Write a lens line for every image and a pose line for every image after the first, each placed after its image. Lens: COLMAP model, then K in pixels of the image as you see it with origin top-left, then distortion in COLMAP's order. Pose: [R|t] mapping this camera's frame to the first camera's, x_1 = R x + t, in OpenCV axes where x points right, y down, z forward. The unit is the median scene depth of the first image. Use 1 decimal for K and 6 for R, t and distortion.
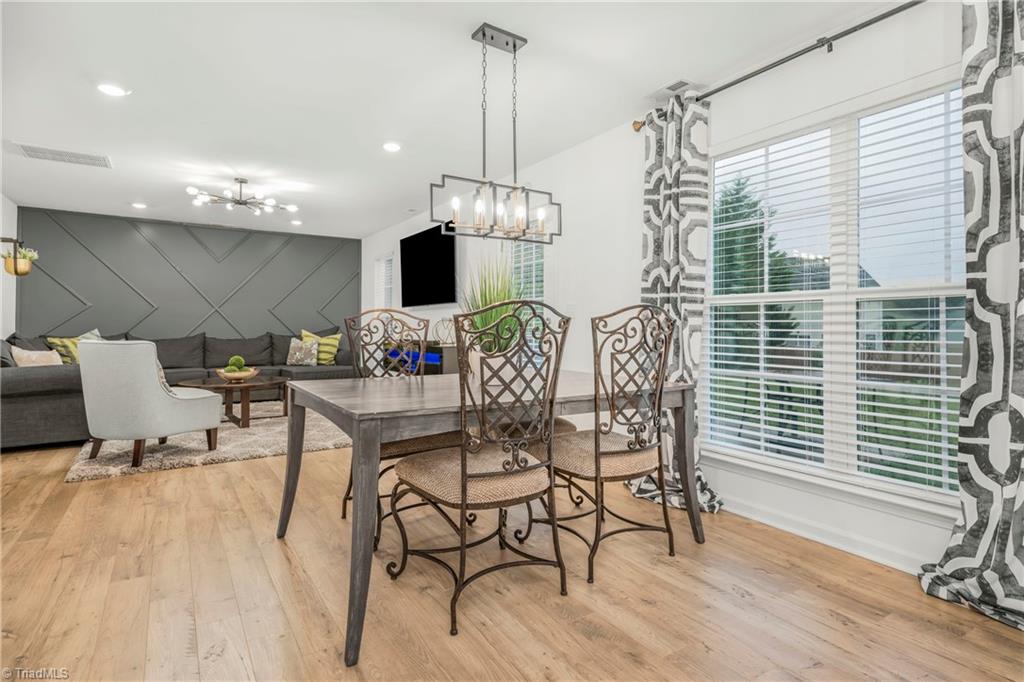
lens RADIAL K [[530.2, 0, 522.6], [0, 530.2, 318.9], [0, 0, 1]] dist [0.006611, 0.001533]
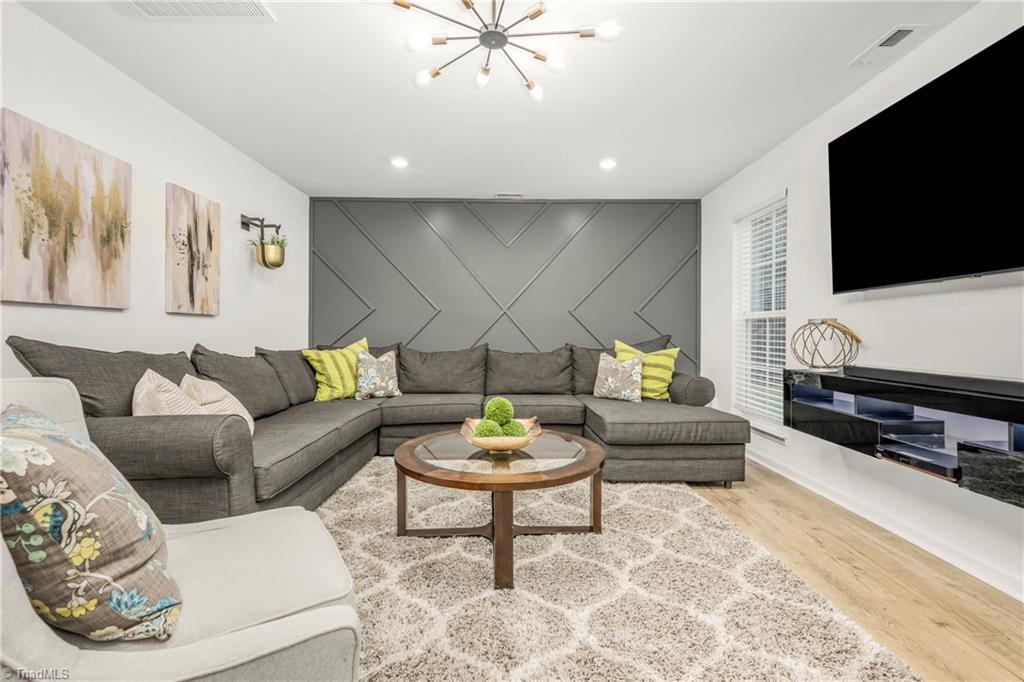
lens RADIAL K [[441.6, 0, 510.4], [0, 441.6, 339.3], [0, 0, 1]] dist [0.002220, 0.000068]
pose [[0.829355, 0.007003, -0.558678, -0.250217], [0.005107, 0.999785, 0.020114, 0.008790], [0.558699, -0.019535, 0.829140, 0.547175]]
